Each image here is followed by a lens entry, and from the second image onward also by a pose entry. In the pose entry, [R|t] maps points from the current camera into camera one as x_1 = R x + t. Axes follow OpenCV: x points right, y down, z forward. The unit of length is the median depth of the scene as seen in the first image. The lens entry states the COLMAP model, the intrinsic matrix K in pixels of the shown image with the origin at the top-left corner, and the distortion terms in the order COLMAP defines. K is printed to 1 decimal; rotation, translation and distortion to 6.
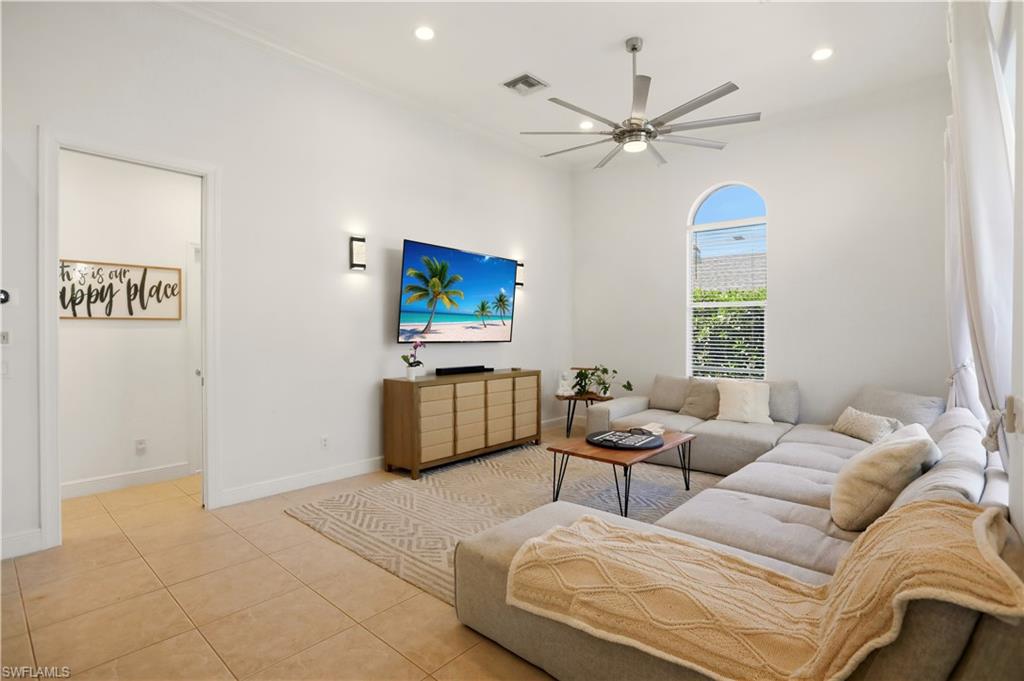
lens RADIAL K [[477.6, 0, 512.0], [0, 477.6, 340.5], [0, 0, 1]] dist [-0.018735, 0.000765]
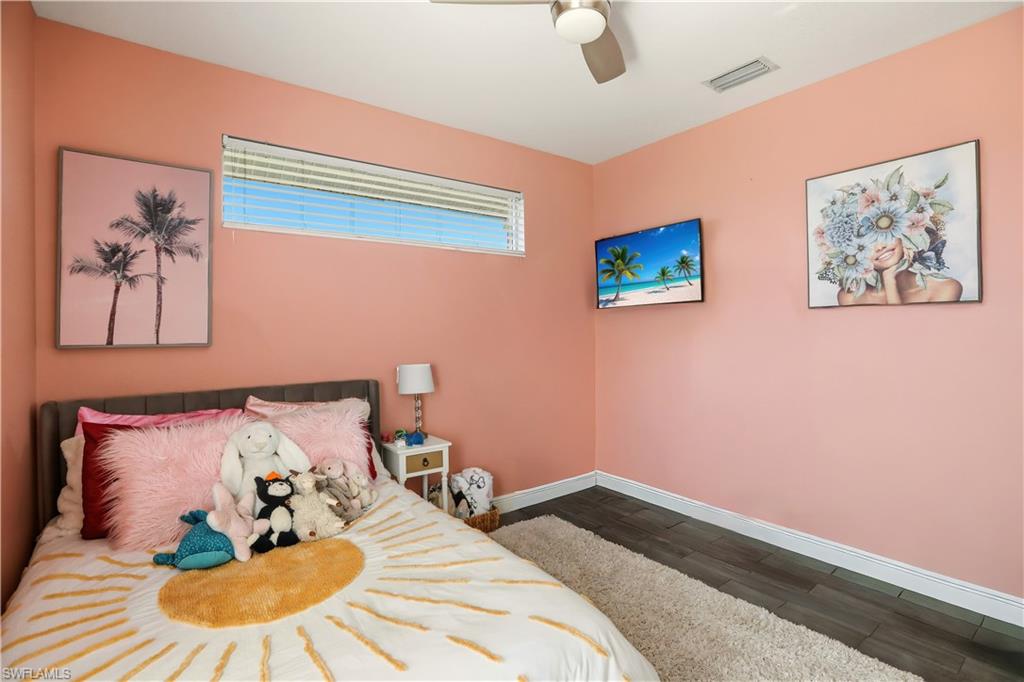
lens RADIAL K [[477.6, 0, 512.0], [0, 477.6, 341.0], [0, 0, 1]] dist [-0.018735, 0.000765]
pose [[-0.230059, 0.006484, -0.973155, 1.246805], [0.007417, 0.999960, 0.004909, 0.093245], [0.973149, -0.006089, -0.230098, 1.012667]]
